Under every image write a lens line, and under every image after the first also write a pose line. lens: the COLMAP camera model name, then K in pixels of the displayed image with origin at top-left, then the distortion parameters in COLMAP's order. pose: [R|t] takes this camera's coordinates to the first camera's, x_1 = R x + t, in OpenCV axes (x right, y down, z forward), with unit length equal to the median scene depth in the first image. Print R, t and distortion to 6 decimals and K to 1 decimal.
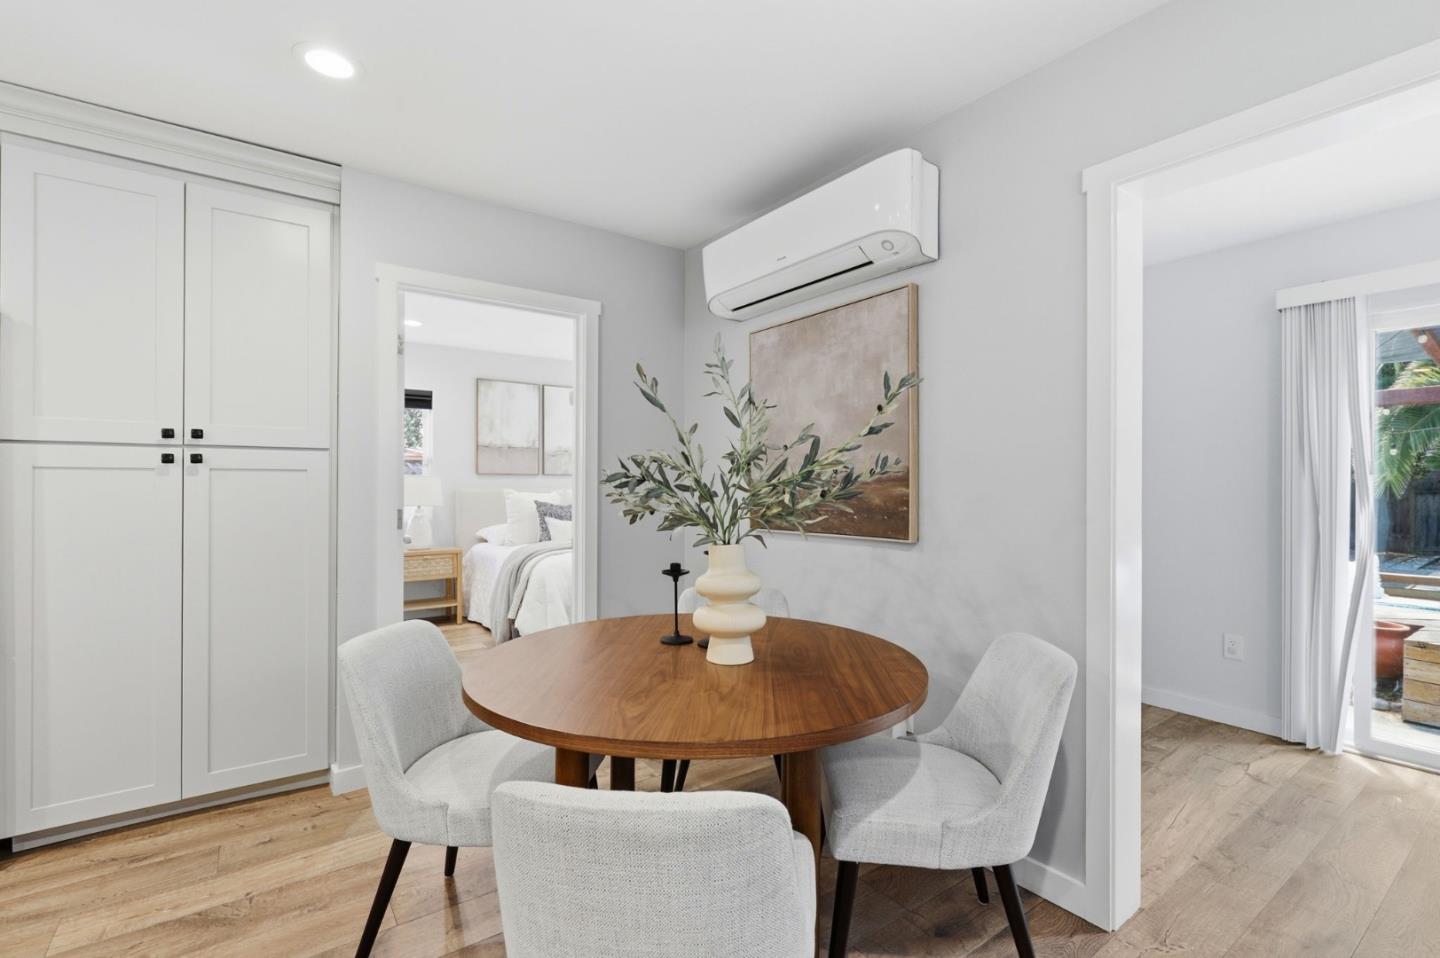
lens RADIAL K [[674.6, 0, 723.4], [0, 674.6, 480.1], [0, 0, 1]] dist [0.003557, 0.000763]
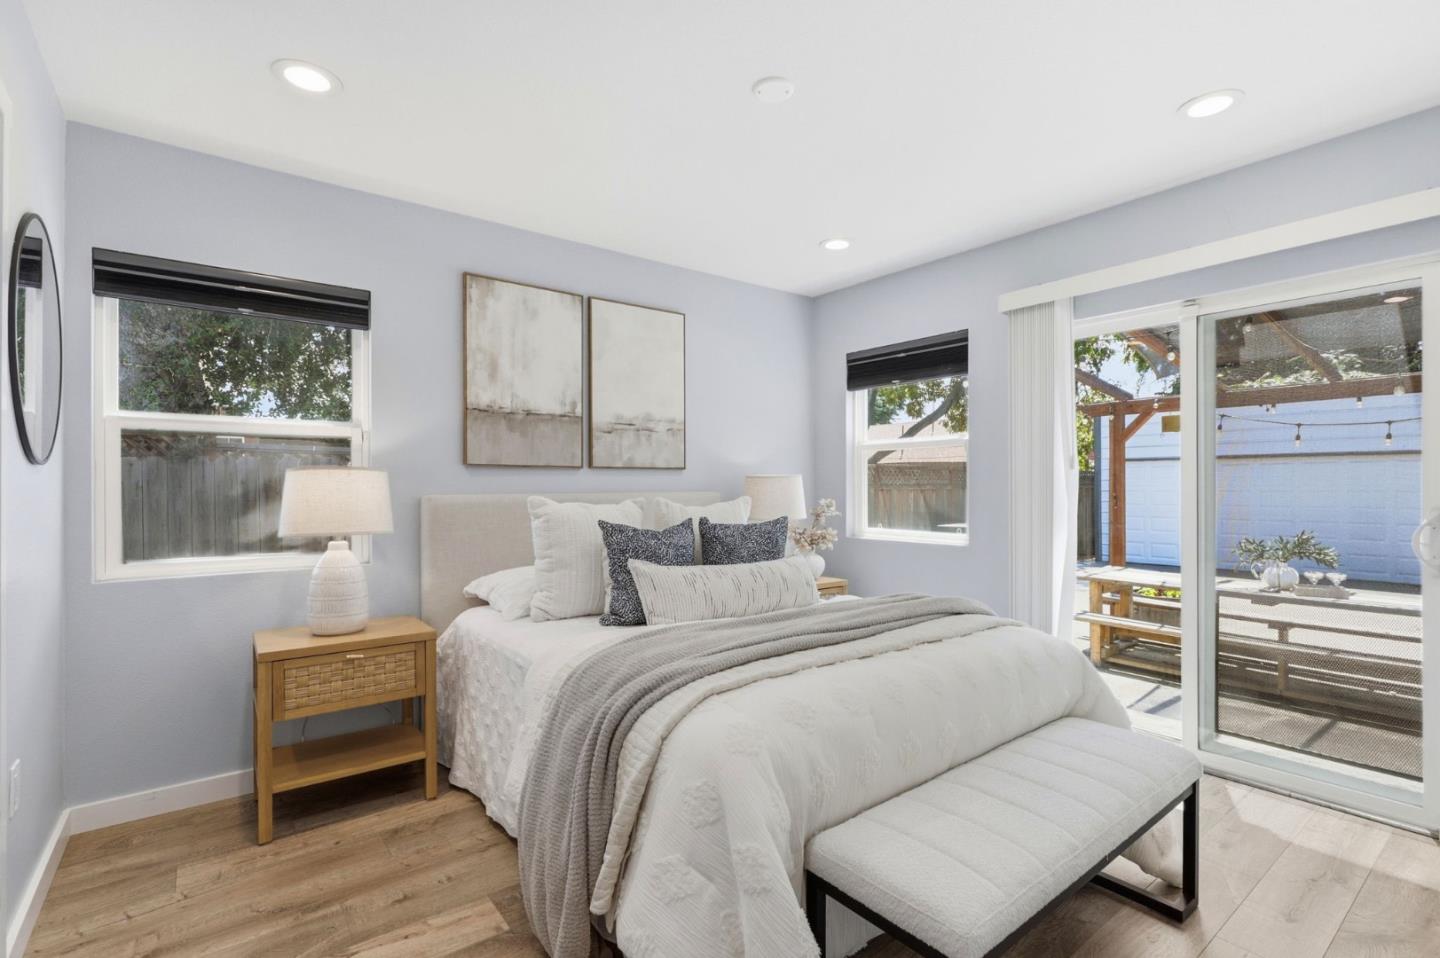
lens RADIAL K [[674.6, 0, 718.3], [0, 674.6, 482.1], [0, 0, 1]] dist [0.003557, 0.000763]
pose [[0.999477, -0.006253, 0.031724, -0.202389], [0.006320, 0.999978, -0.002027, 0.005507], [-0.031711, 0.002226, 0.999495, 0.517700]]
